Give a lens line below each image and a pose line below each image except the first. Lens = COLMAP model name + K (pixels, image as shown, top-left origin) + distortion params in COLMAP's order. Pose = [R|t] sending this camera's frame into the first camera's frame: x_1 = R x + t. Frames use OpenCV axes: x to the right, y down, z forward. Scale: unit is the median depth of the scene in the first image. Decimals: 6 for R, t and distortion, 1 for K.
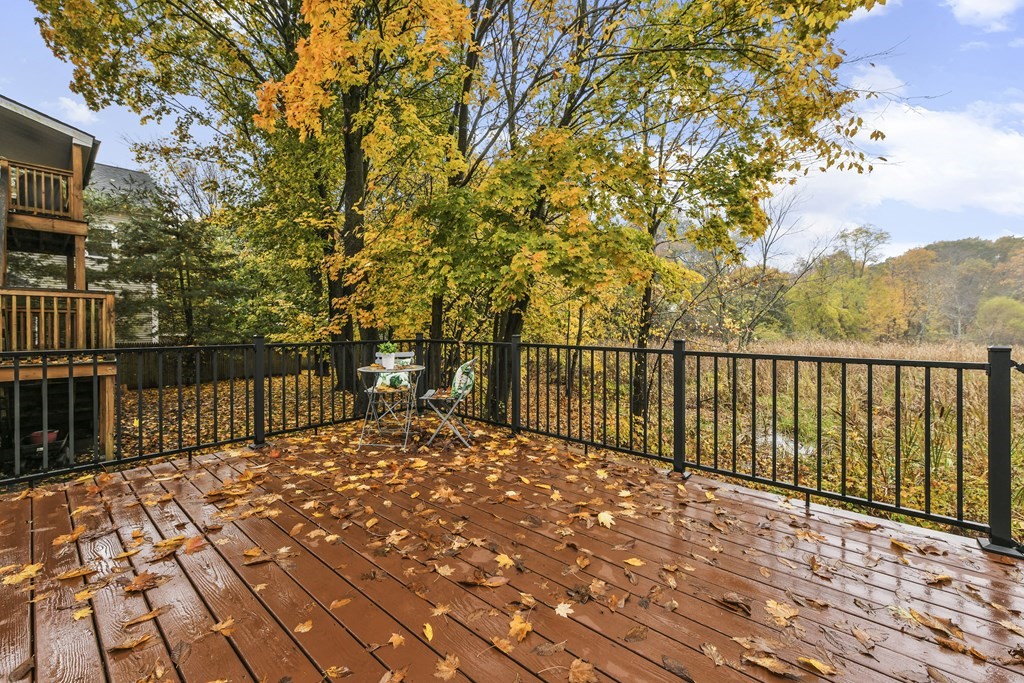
lens RADIAL K [[419.9, 0, 518.9], [0, 419.9, 336.3], [0, 0, 1]] dist [-0.000415, 0.000460]
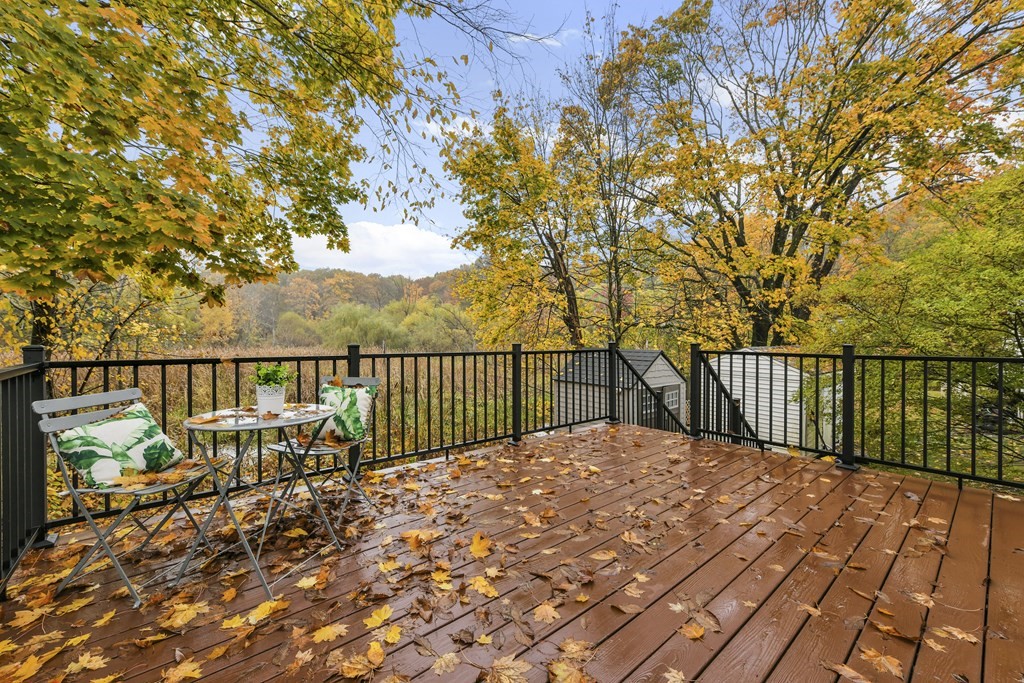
lens RADIAL K [[419.9, 0, 518.9], [0, 419.9, 336.3], [0, 0, 1]] dist [-0.000415, 0.000460]
pose [[0.147920, -0.010035, 0.988948, -1.018038], [0.010655, 0.999907, 0.008553, -0.026751], [-0.988942, 0.009272, 0.148013, 0.844498]]
